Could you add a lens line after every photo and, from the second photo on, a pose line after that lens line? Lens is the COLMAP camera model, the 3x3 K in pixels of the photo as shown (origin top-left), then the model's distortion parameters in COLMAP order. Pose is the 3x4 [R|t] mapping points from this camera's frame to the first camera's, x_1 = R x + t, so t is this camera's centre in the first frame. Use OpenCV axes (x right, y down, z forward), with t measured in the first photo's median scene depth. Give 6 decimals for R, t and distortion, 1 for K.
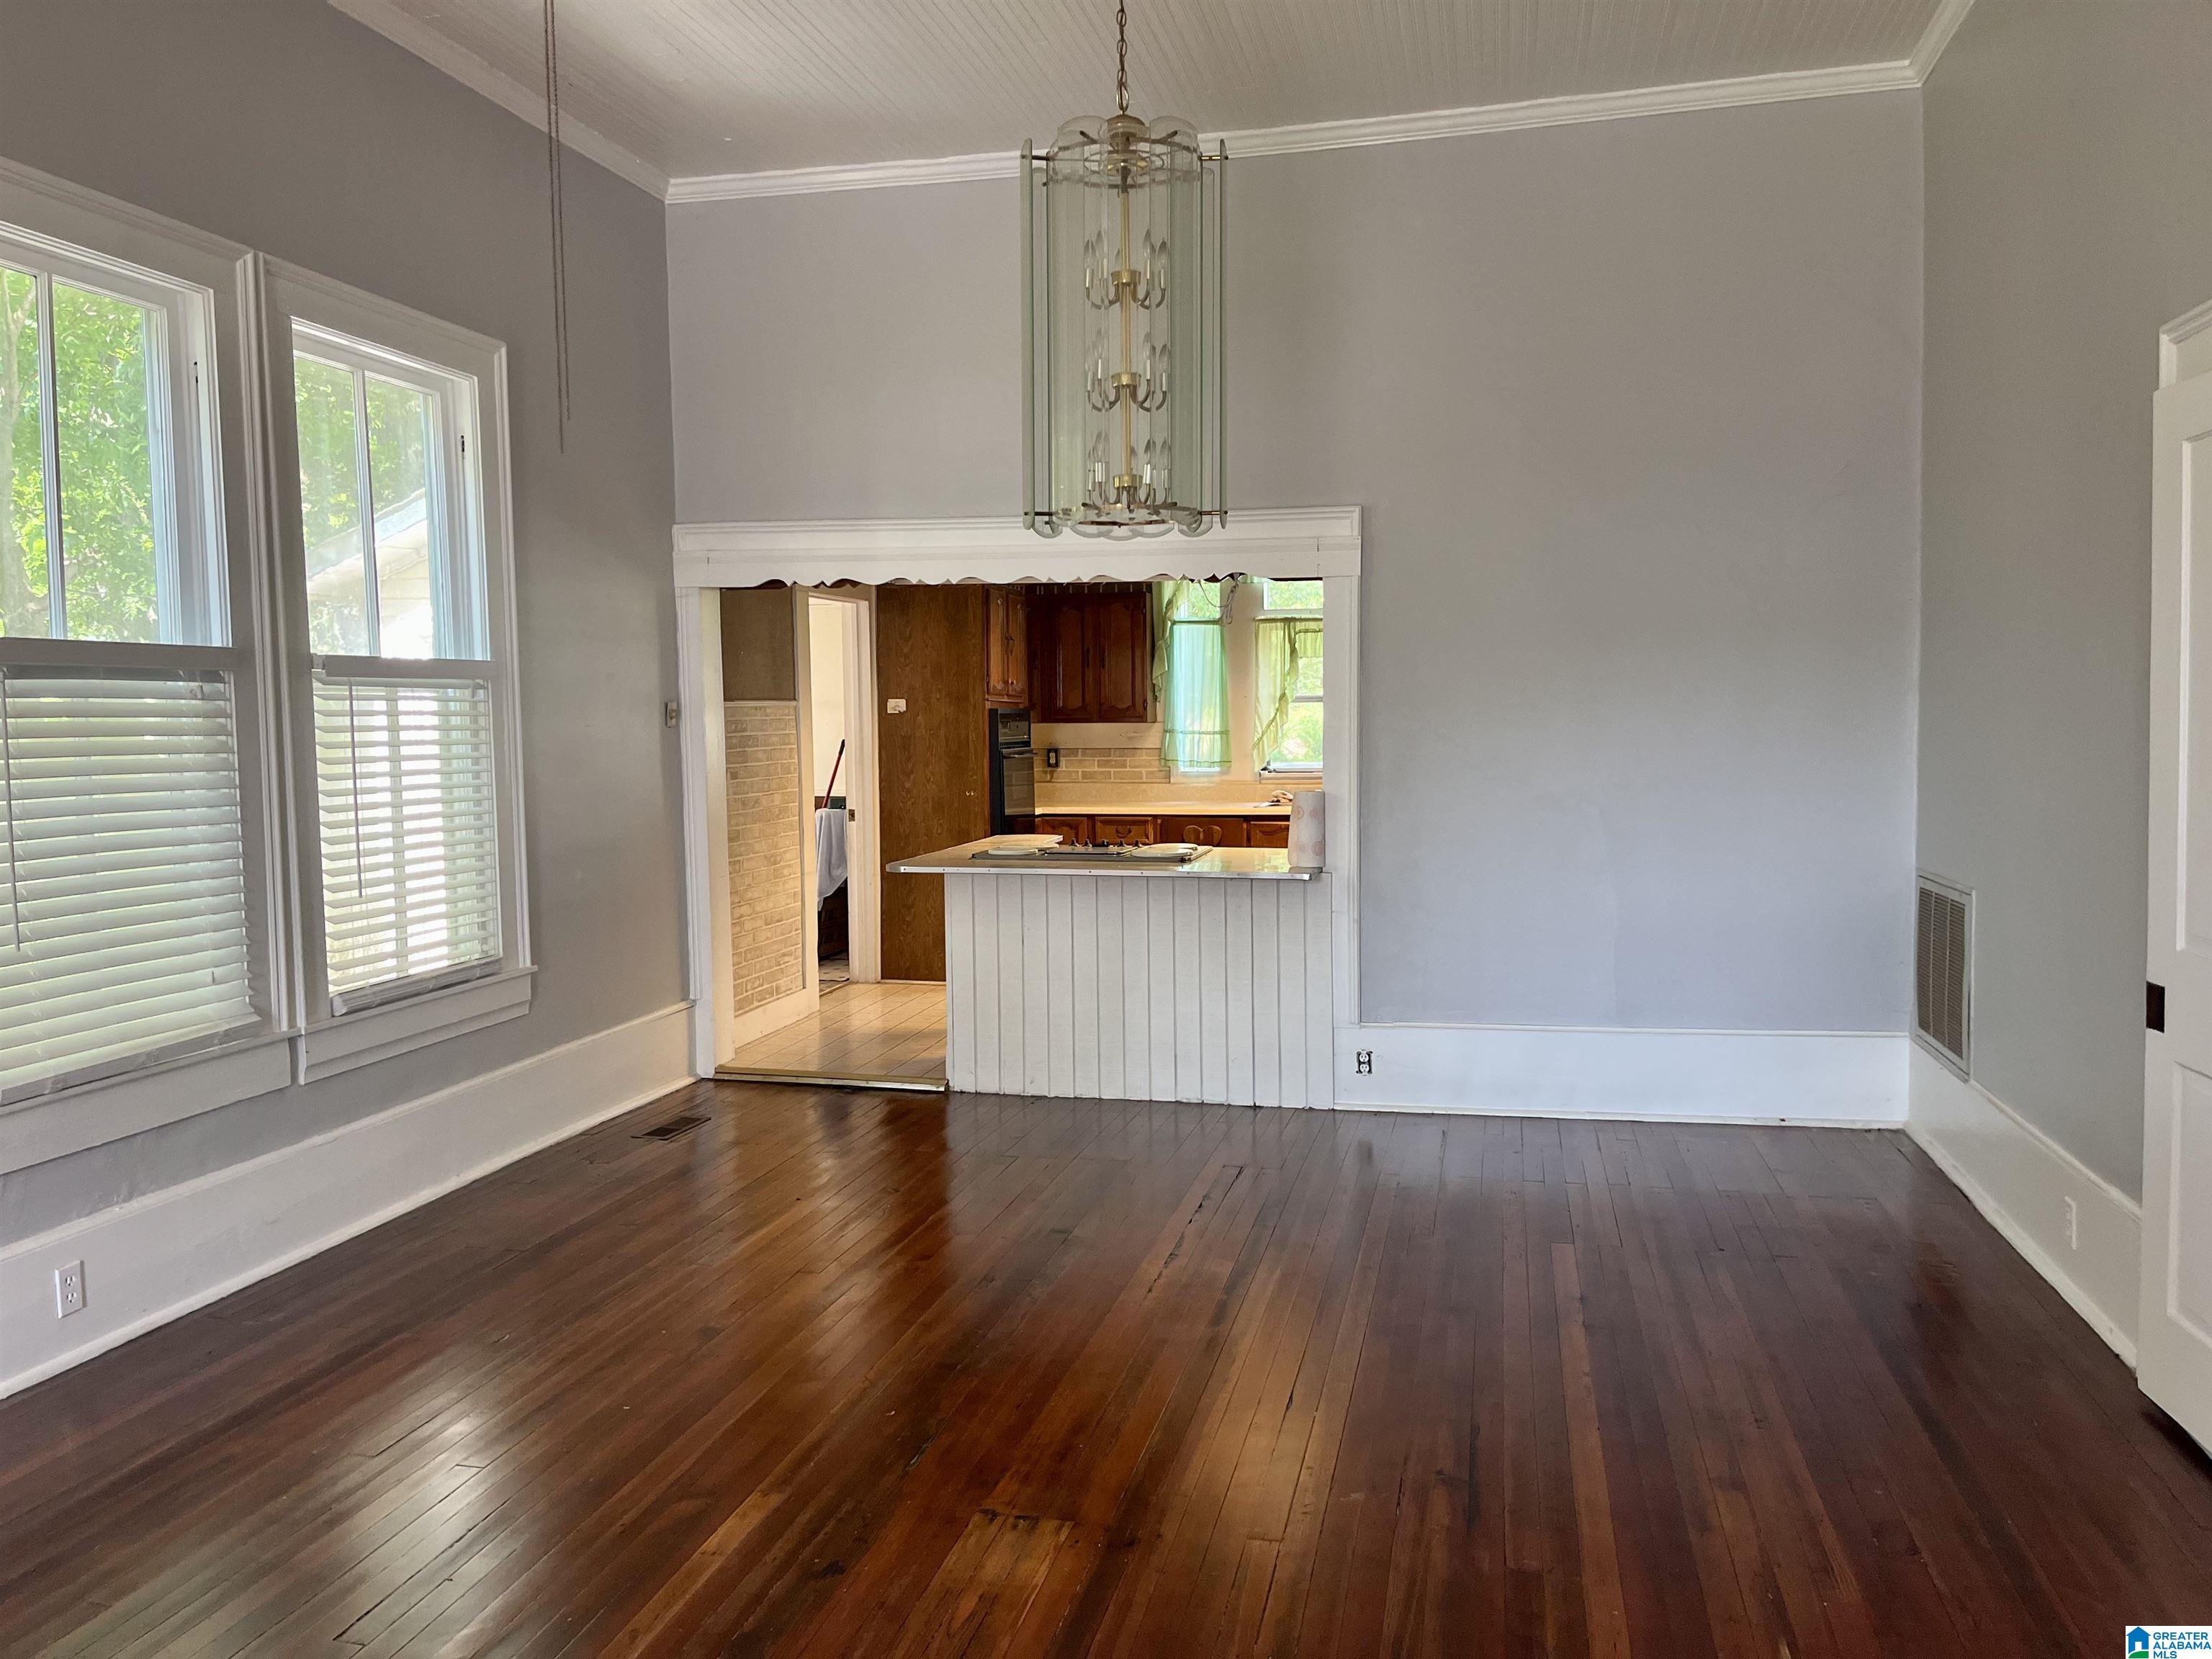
lens RADIAL K [[1688.3, 0, 1106.0], [0, 1688.3, 829.5], [0, 0, 1]] dist [0.077880, -0.116663]
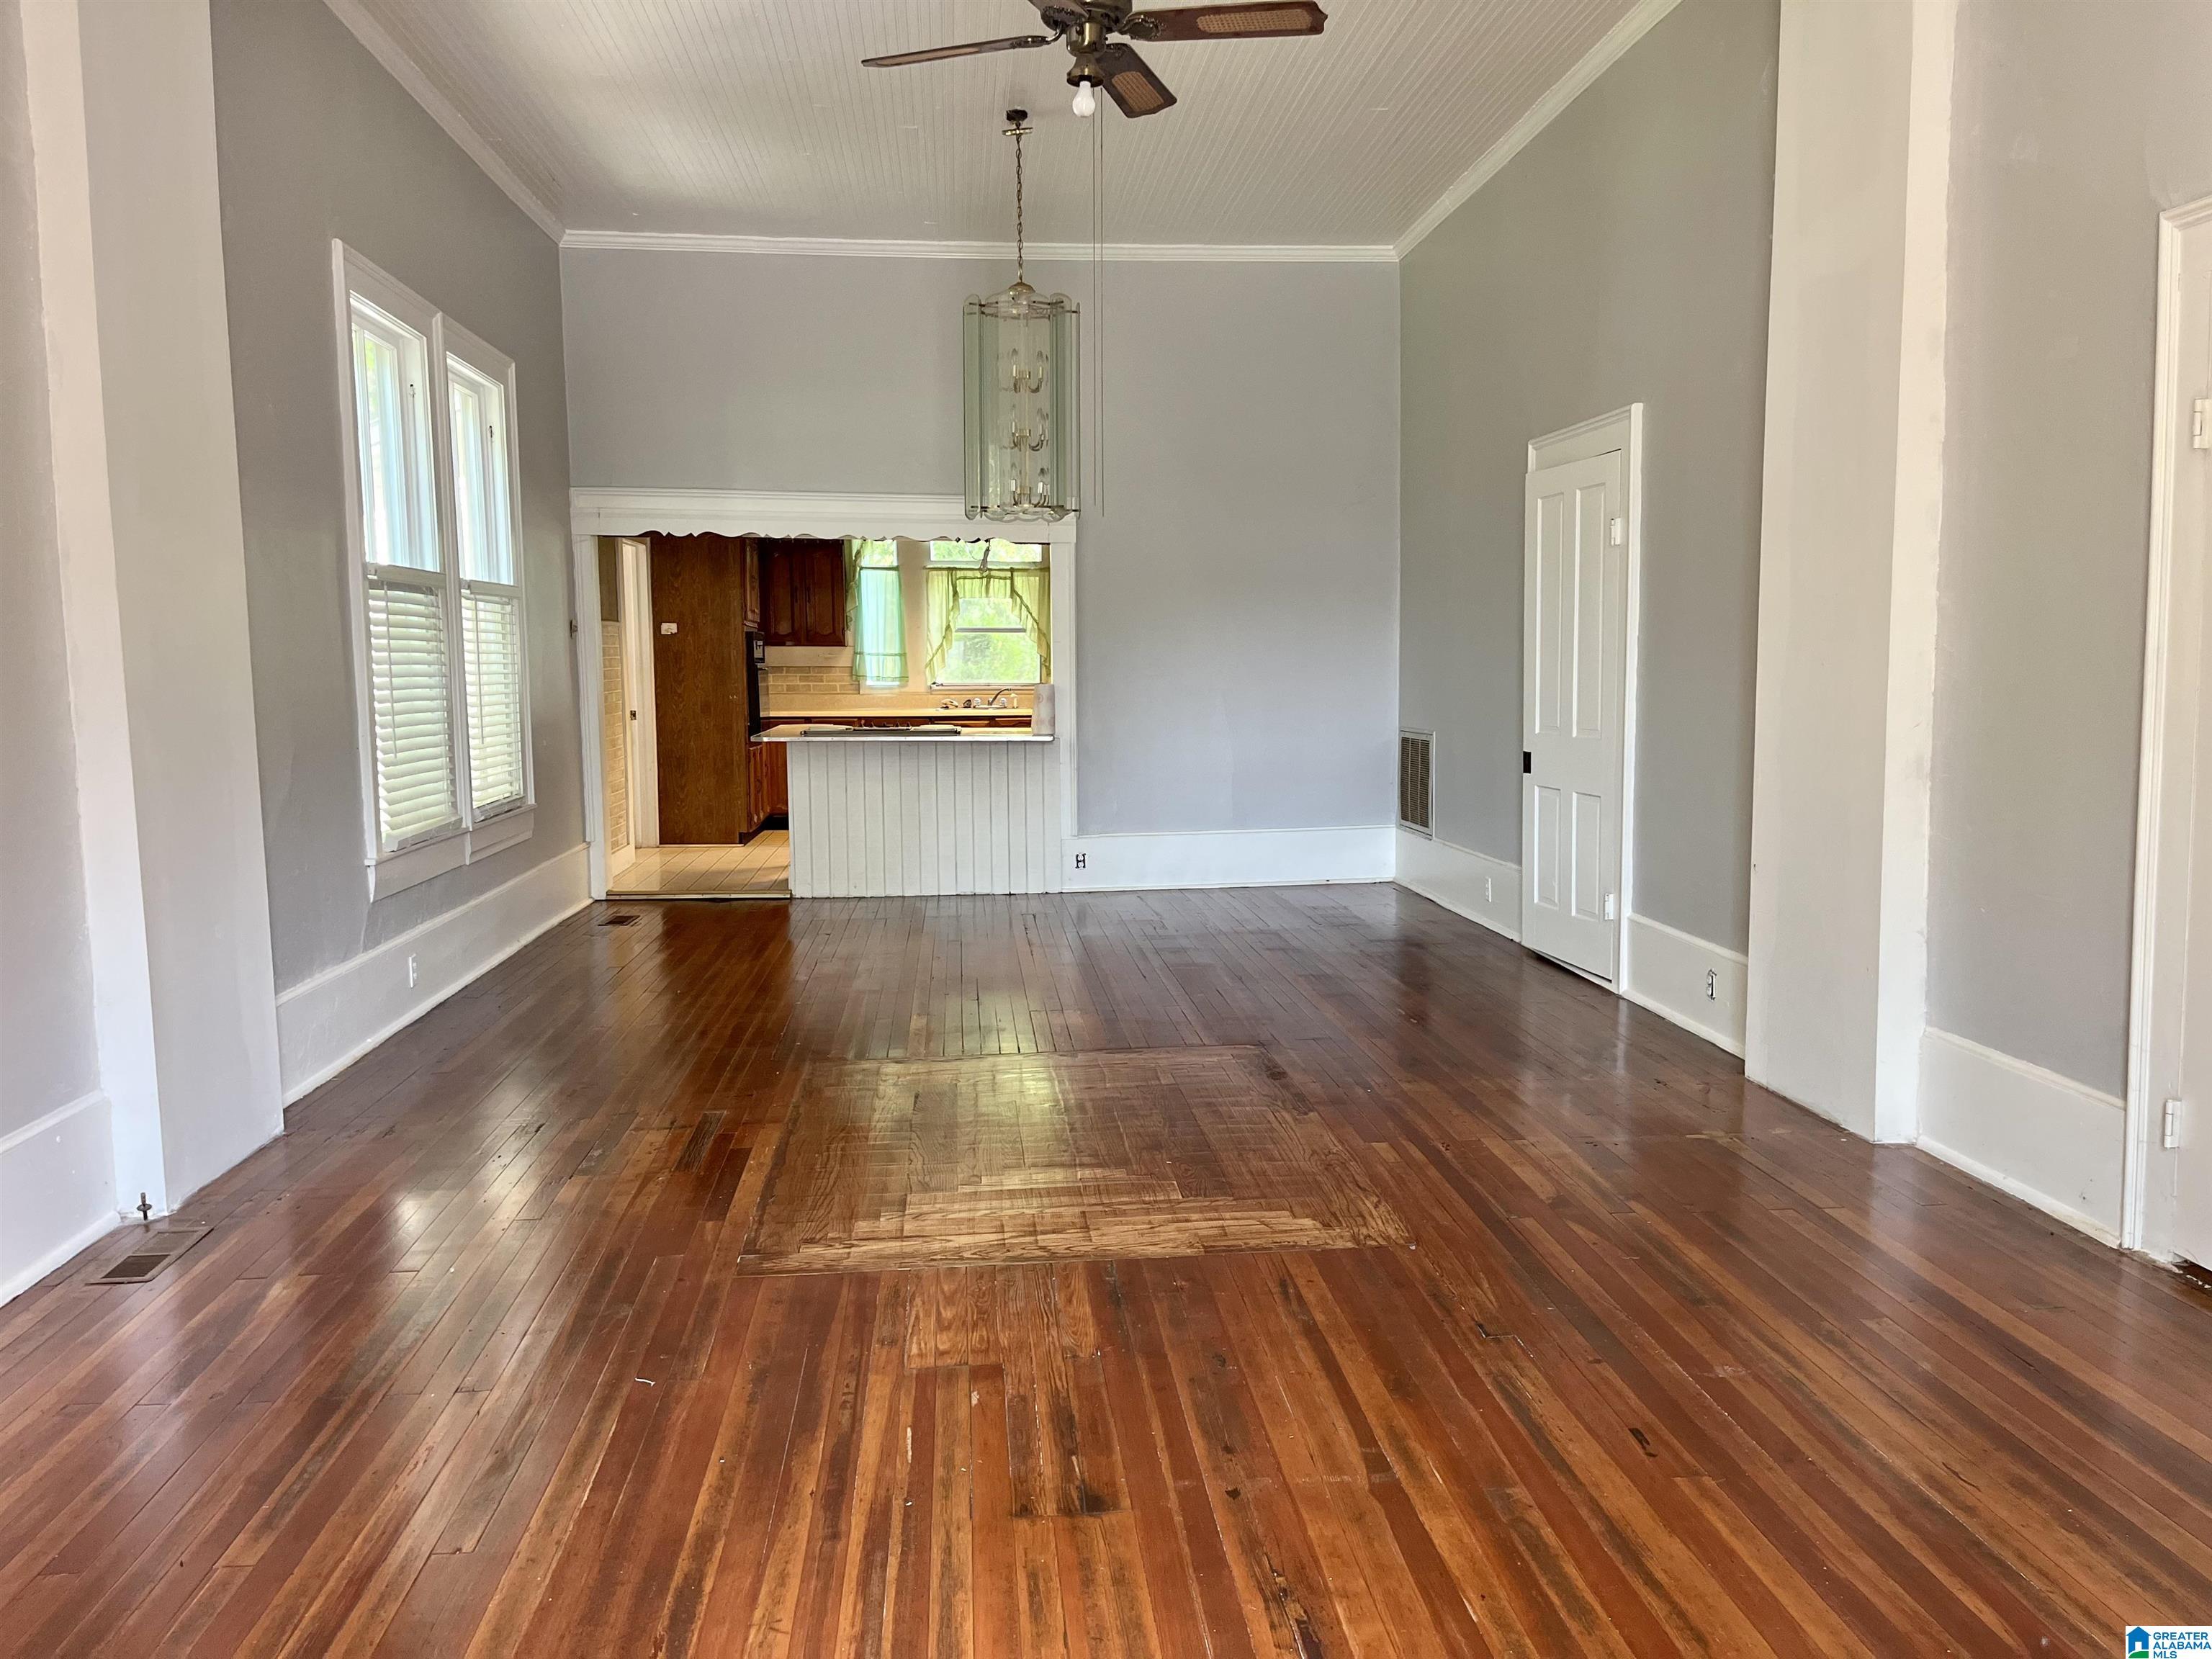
lens RADIAL K [[1659.8, 0, 1181.0], [0, 1659.8, 843.1], [0, 0, 1]] dist [0.064360, -0.005472]
pose [[0.935451, -0.033979, 0.351819, -0.231100], [0.019802, 0.998843, 0.043819, 0.044590], [-0.352900, -0.034024, 0.935042, -0.350157]]
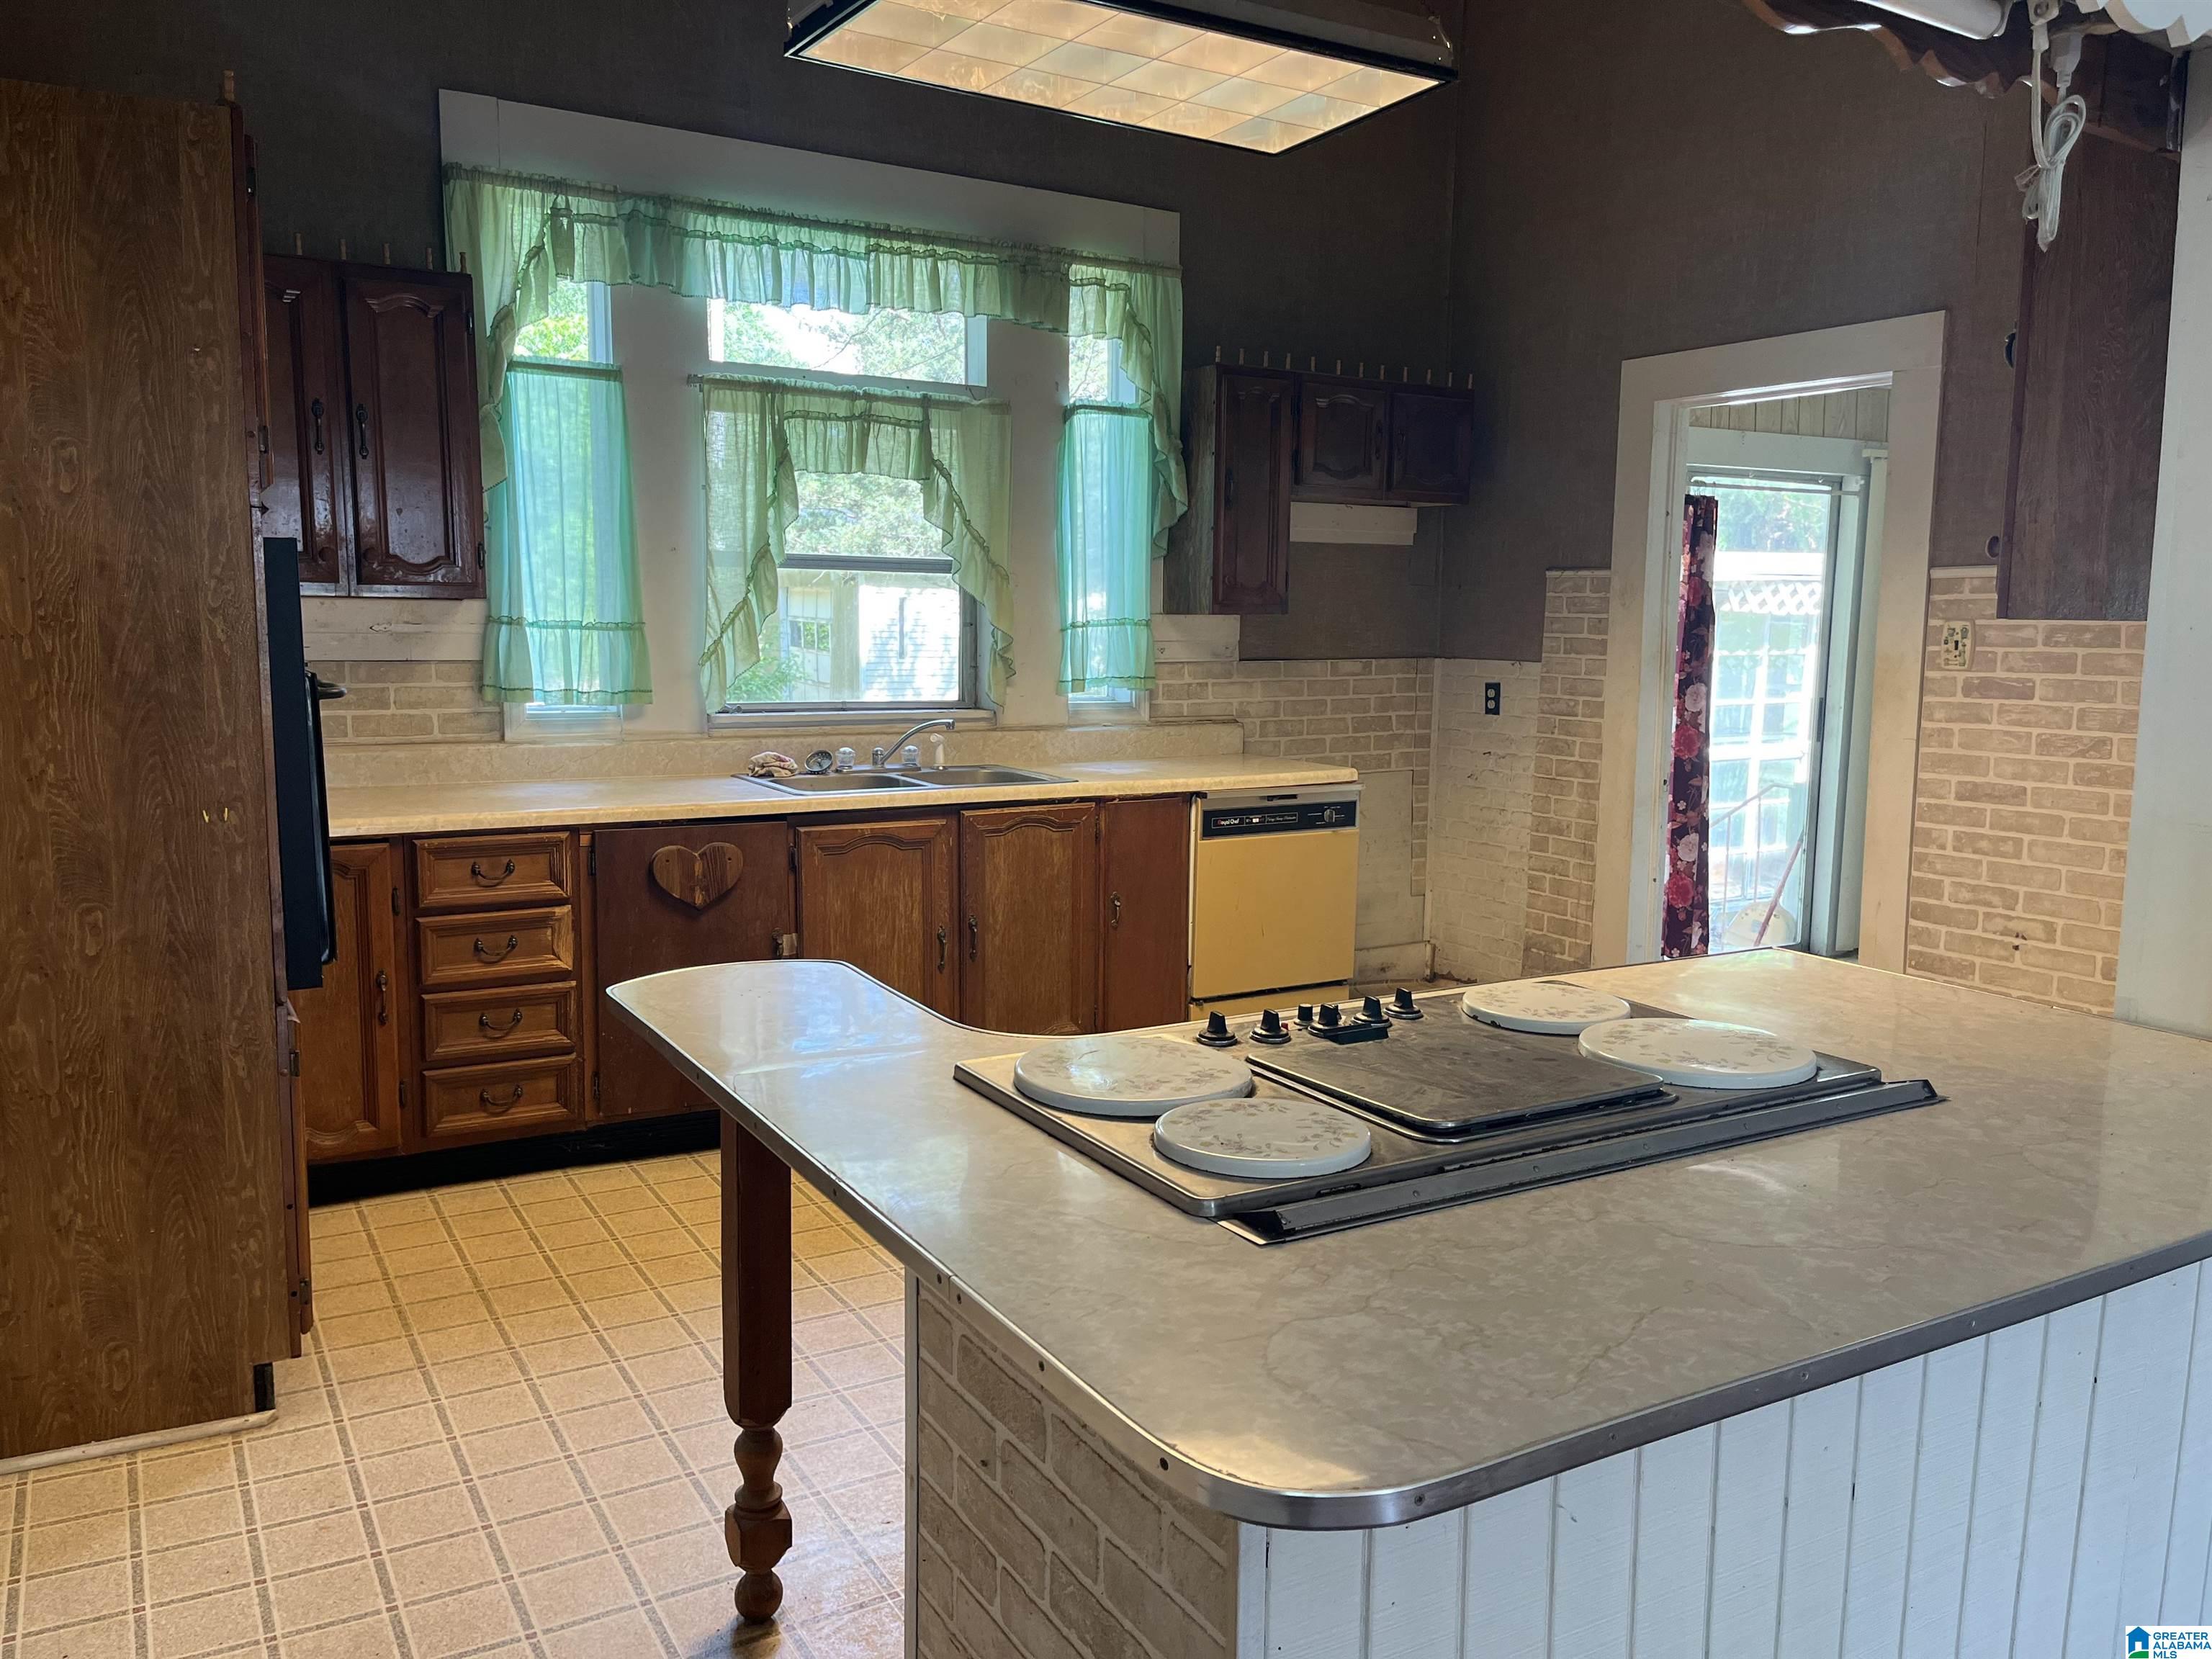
lens RADIAL K [[1688.3, 0, 1106.0], [0, 1688.3, 829.5], [0, 0, 1]] dist [0.077880, -0.116663]
pose [[0.727061, -0.066228, 0.683371, -0.189353], [0.028297, 0.997382, 0.066553, -0.037457], [-0.685989, -0.029051, 0.727032, 0.723289]]
